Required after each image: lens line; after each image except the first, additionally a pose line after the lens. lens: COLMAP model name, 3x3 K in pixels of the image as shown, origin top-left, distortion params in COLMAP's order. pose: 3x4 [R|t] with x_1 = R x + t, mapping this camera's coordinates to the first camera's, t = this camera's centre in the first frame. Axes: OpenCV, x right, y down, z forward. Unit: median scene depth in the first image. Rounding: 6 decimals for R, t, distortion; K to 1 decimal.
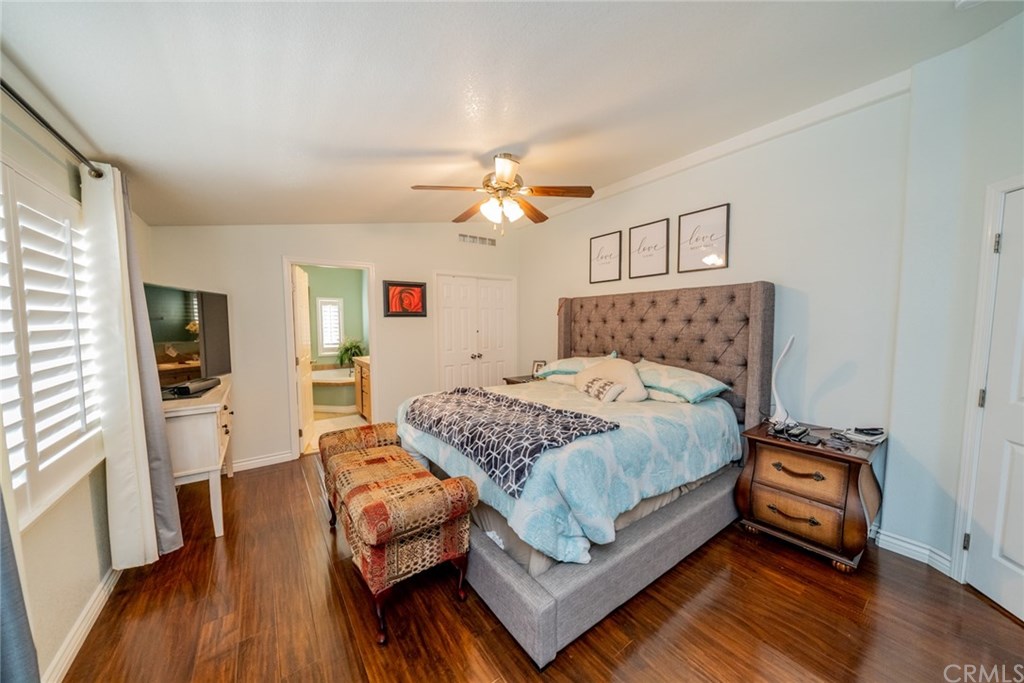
lens RADIAL K [[347.1, 0, 511.1], [0, 347.1, 343.5], [0, 0, 1]] dist [-0.008479, 0.000093]
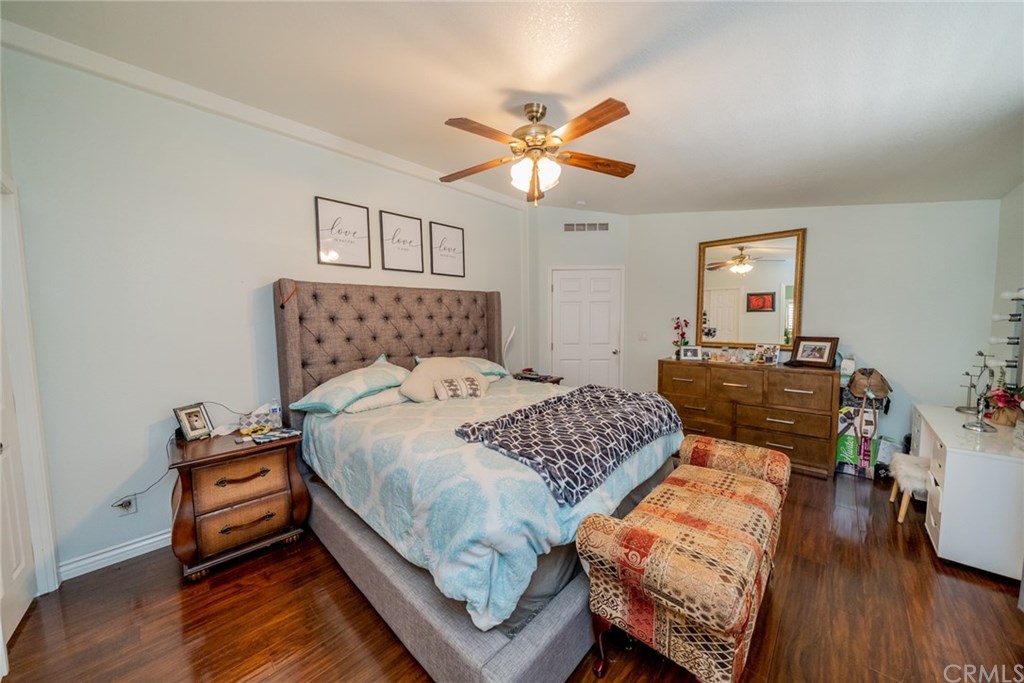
lens RADIAL K [[360.1, 0, 512.7], [0, 360.1, 329.4], [0, 0, 1]] dist [0.023712, 0.000028]
pose [[-0.173391, -0.029282, 0.984418, -0.670820], [0.075190, 0.996247, 0.042877, -0.058140], [-0.981979, 0.081453, -0.170539, 0.943278]]
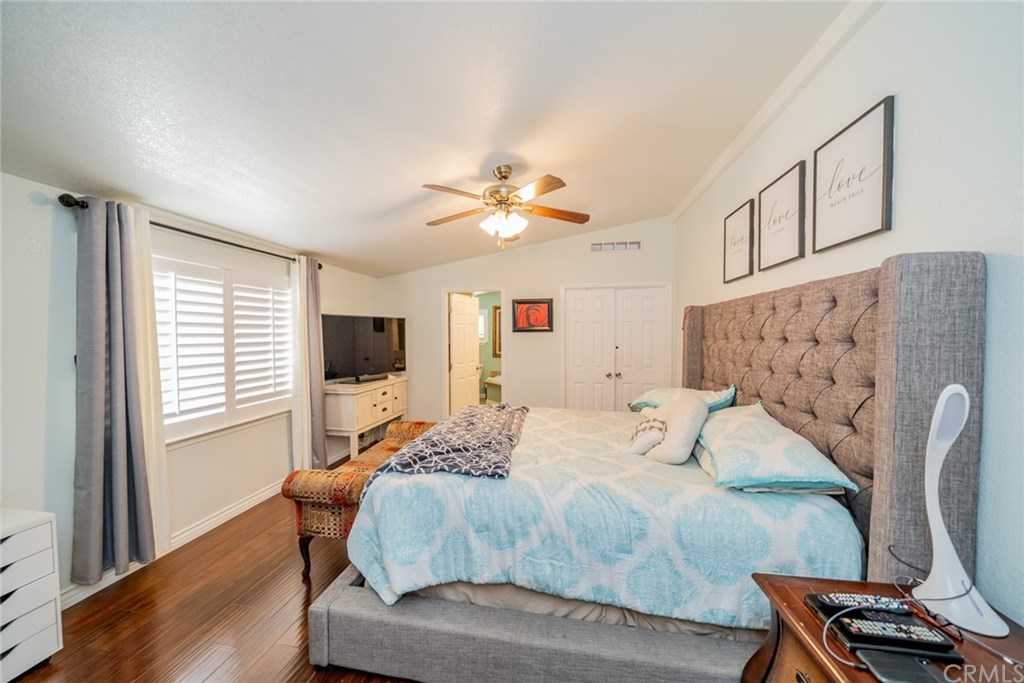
lens RADIAL K [[347.1, 0, 511.1], [0, 347.1, 343.5], [0, 0, 1]] dist [-0.008479, 0.000093]
pose [[0.697256, 0.022218, -0.716478, 0.533920], [-0.045799, 0.998858, -0.013596, -0.031182], [0.715357, 0.042294, 0.697478, 0.275022]]
